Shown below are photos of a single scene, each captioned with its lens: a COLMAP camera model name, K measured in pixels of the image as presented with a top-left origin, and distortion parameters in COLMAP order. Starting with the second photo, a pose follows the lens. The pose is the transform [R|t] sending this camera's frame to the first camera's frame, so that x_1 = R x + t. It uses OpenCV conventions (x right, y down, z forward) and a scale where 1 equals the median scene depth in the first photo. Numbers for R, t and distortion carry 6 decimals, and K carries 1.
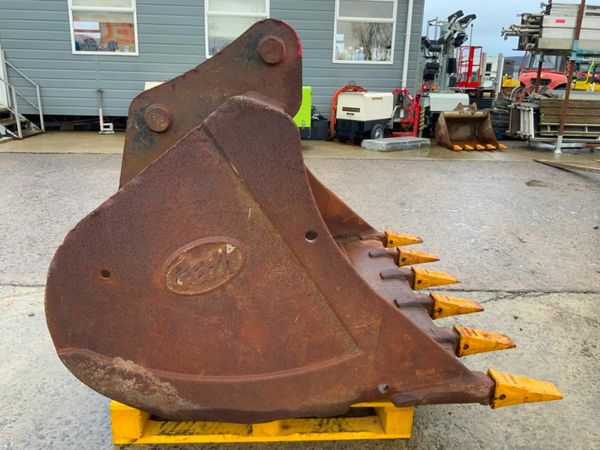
lens RADIAL K [[498.7, 0, 301.5], [0, 498.7, 222.9], [0, 0, 1]] dist [0.054166, -0.110658]
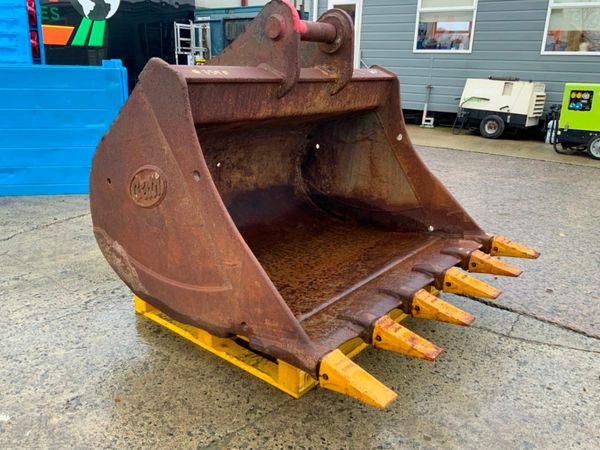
lens RADIAL K [[498.7, 0, 299.8], [0, 498.7, 226.3], [0, 0, 1]] dist [0.054166, -0.110658]
pose [[0.734060, 0.202822, -0.648089, 0.911101], [-0.202568, 0.976307, 0.076101, 0.004366], [0.648169, 0.075419, 0.757753, 0.219838]]
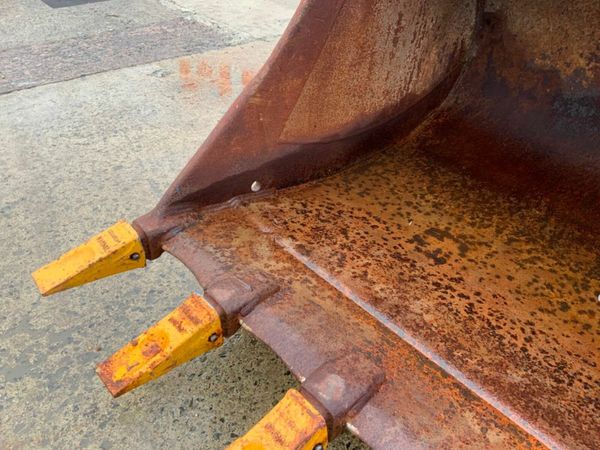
lens RADIAL K [[498.7, 0, 298.7], [0, 498.7, 222.9], [0, 0, 1]] dist [0.054166, -0.110658]
pose [[-0.784655, 0.337661, -0.519906, 0.570138], [-0.225739, 0.625448, 0.746898, -0.294940], [0.577373, 0.703420, -0.414537, 1.433636]]
